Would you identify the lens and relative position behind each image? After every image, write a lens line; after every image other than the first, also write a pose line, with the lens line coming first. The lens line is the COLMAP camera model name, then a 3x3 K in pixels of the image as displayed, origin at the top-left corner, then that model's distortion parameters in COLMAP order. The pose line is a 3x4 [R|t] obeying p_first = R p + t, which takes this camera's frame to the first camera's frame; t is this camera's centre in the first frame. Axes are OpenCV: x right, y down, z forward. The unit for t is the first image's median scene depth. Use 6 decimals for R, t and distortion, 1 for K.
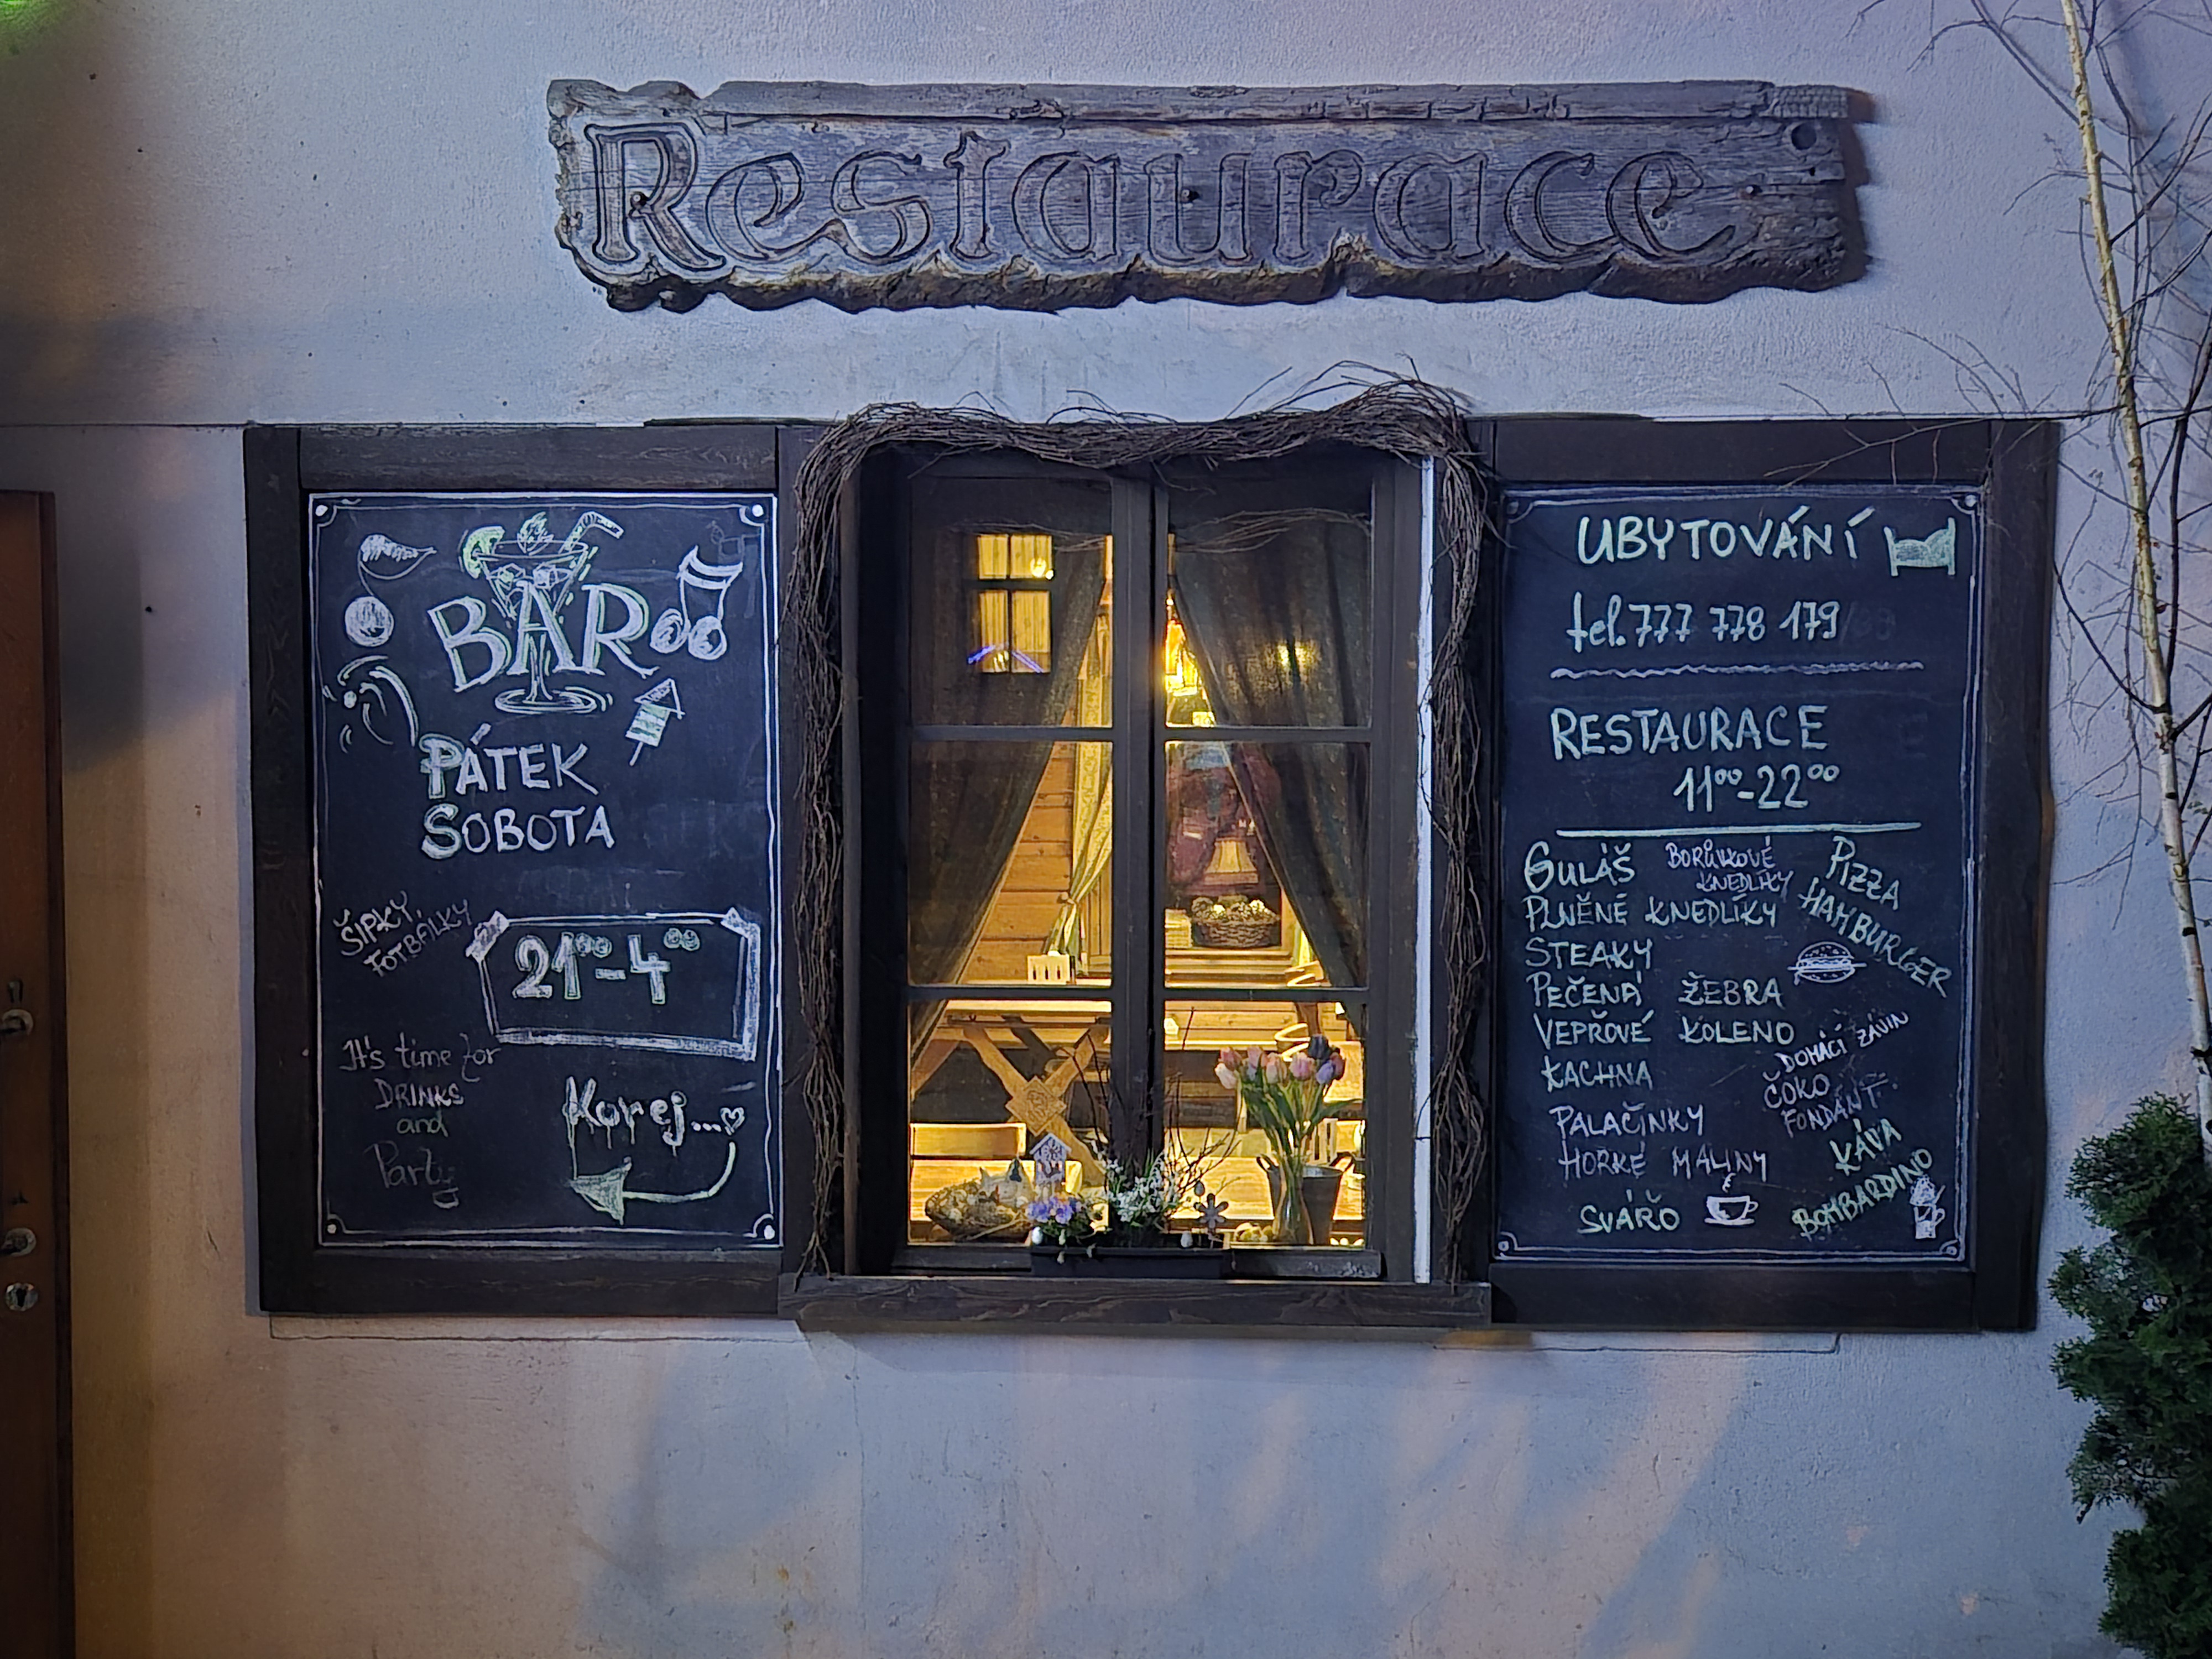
lens RADIAL K [[1465.3, 0, 1108.5], [0, 1465.3, 825.4], [0, 0, 1]] dist [0.036412, -0.025533]
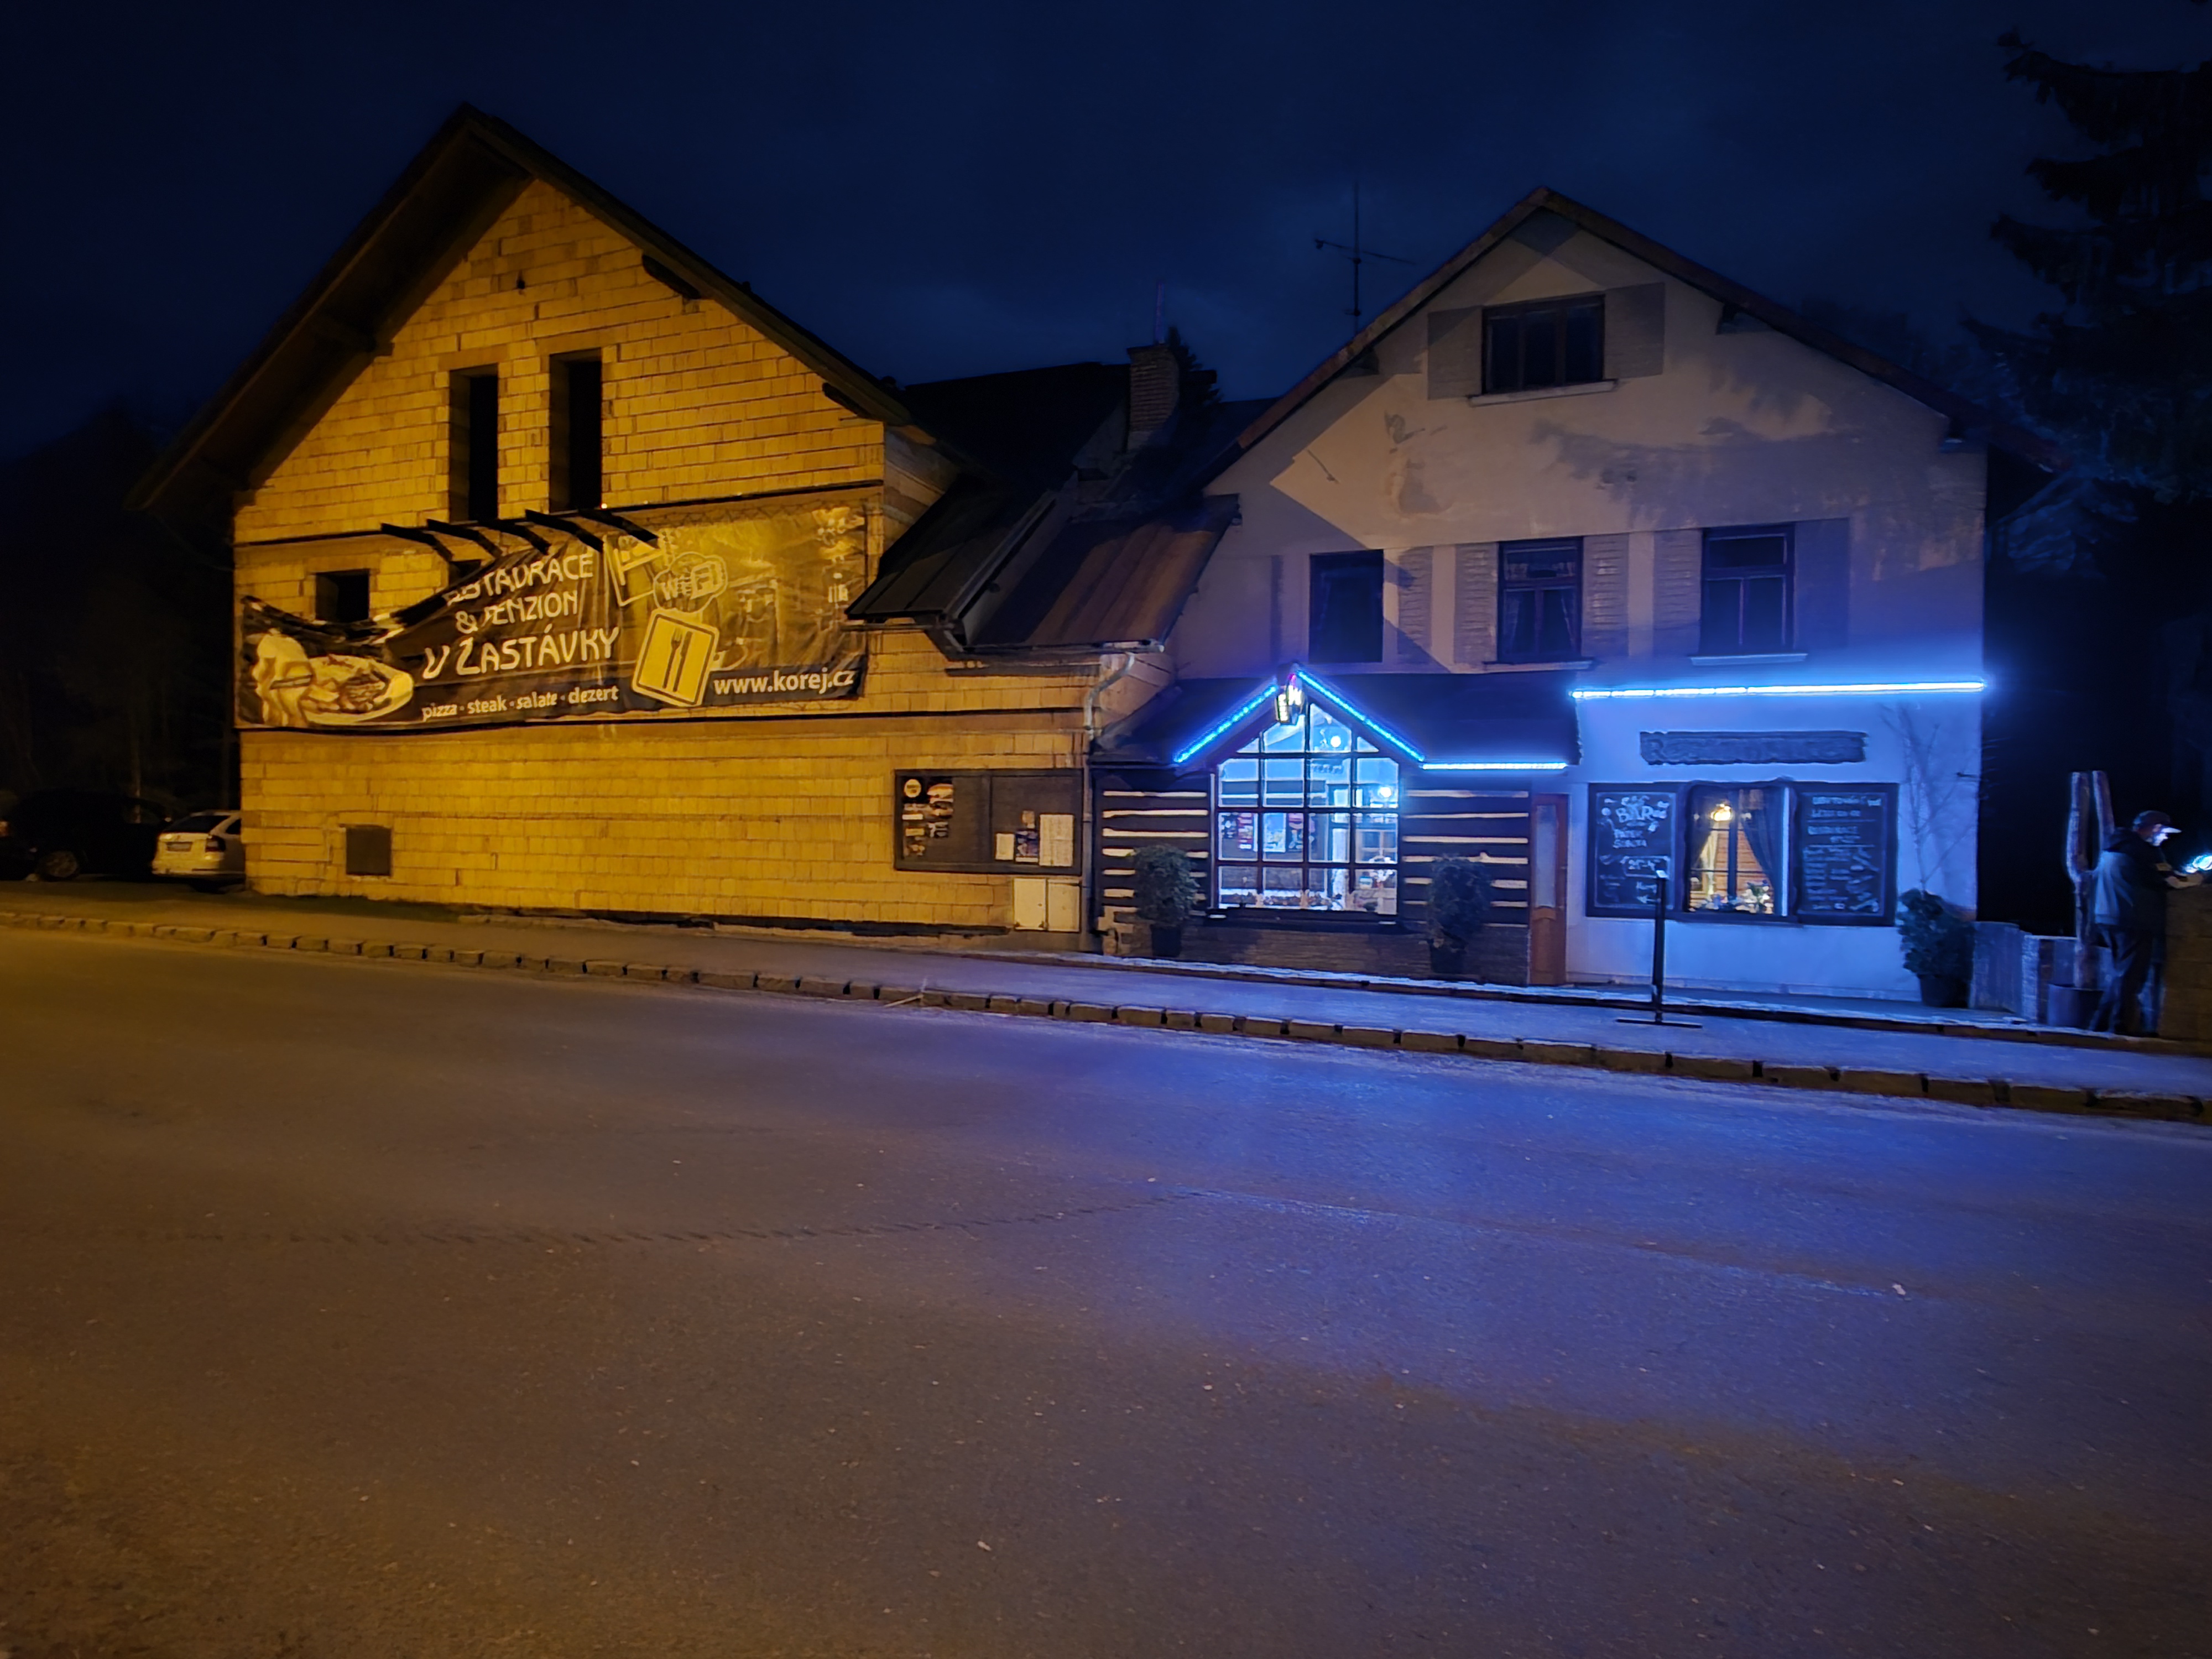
lens RADIAL K [[884.2, 0, 1103.8], [0, 884.2, 836.8], [0, 0, 1]] dist [-0.001432, -0.000059]
pose [[0.980975, 0.011731, -0.193781, -1.947268], [-0.016659, 0.999577, -0.023822, 0.106718], [0.193420, 0.026597, 0.980756, -3.337658]]
